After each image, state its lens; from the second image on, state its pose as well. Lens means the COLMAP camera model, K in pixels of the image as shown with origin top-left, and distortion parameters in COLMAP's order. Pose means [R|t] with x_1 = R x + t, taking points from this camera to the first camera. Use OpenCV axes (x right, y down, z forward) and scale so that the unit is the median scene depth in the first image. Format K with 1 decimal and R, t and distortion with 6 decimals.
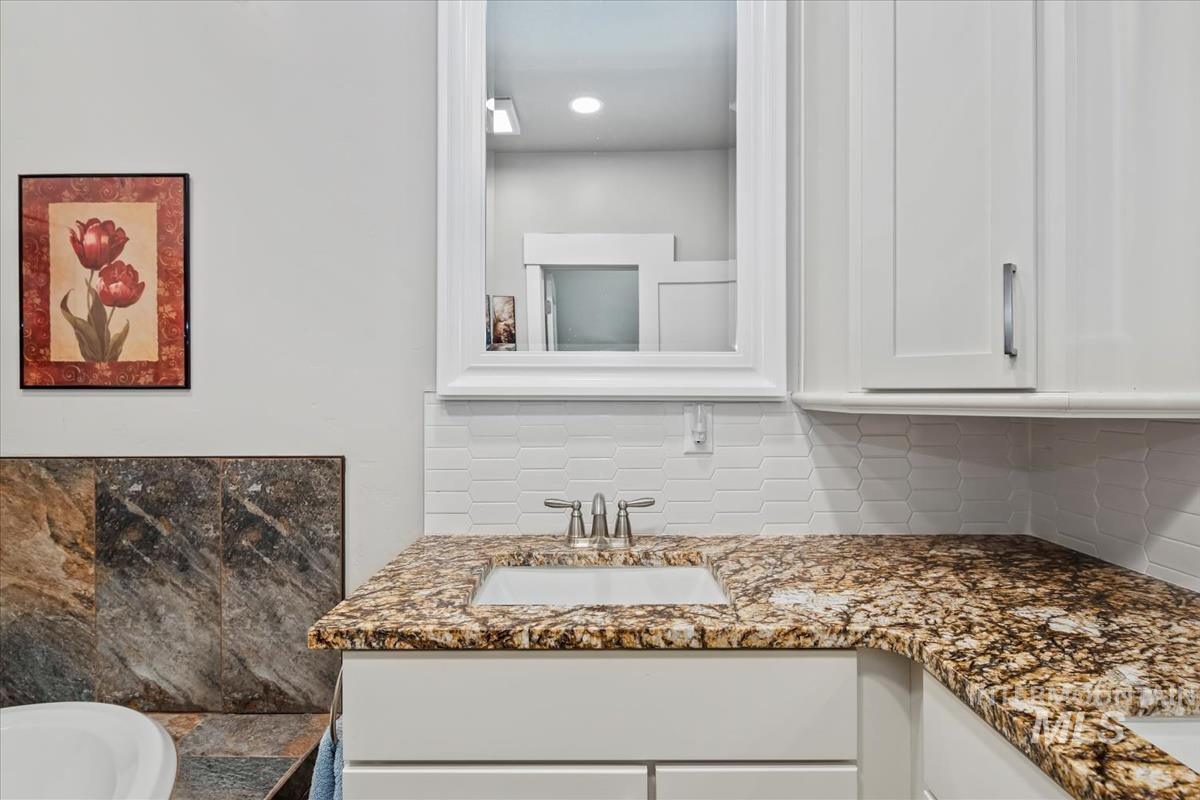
lens RADIAL K [[636.6, 0, 599.7], [0, 636.6, 392.2], [0, 0, 1]] dist [-0.001220, -0.001478]
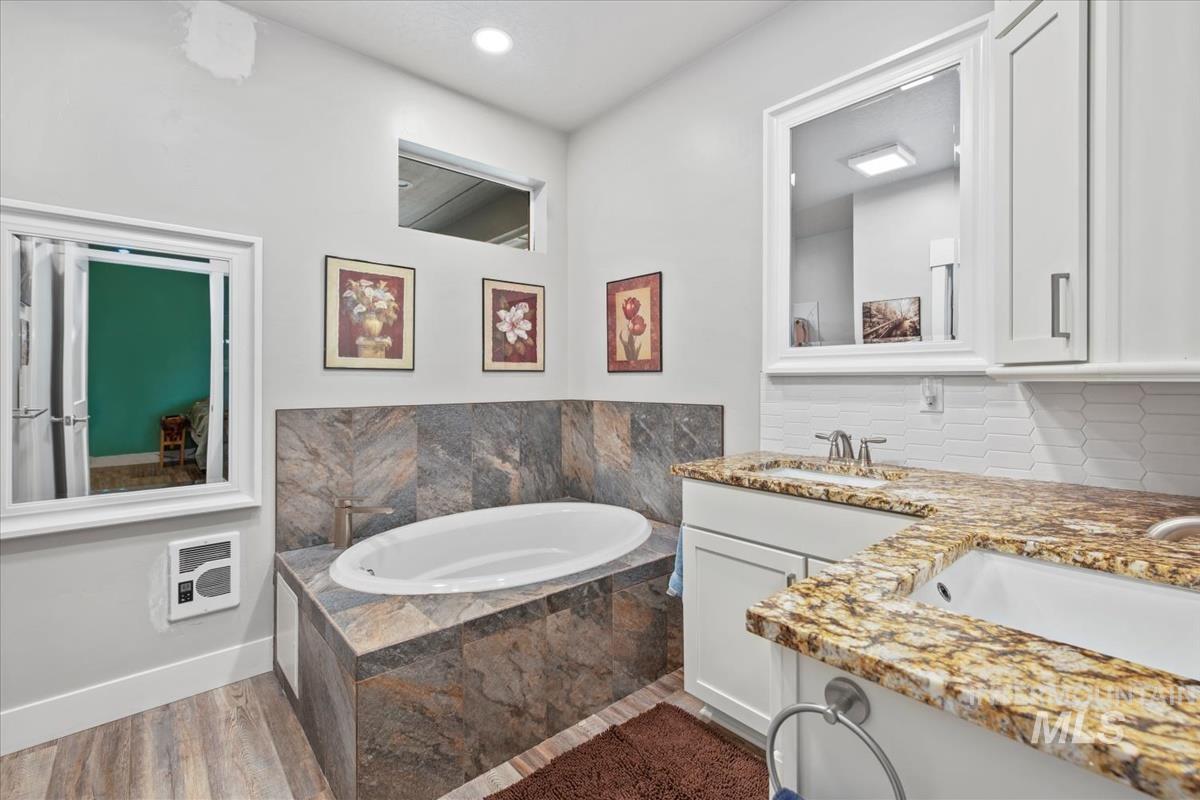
lens RADIAL K [[514.4, 0, 597.5], [0, 514.4, 381.5], [0, 0, 1]] dist [0.007897, 0.000551]
pose [[0.672337, 0.002101, -0.740243, 0.499813], [0.001042, 0.999992, 0.003784, 0.021556], [0.740245, -0.003316, 0.672329, -0.332054]]
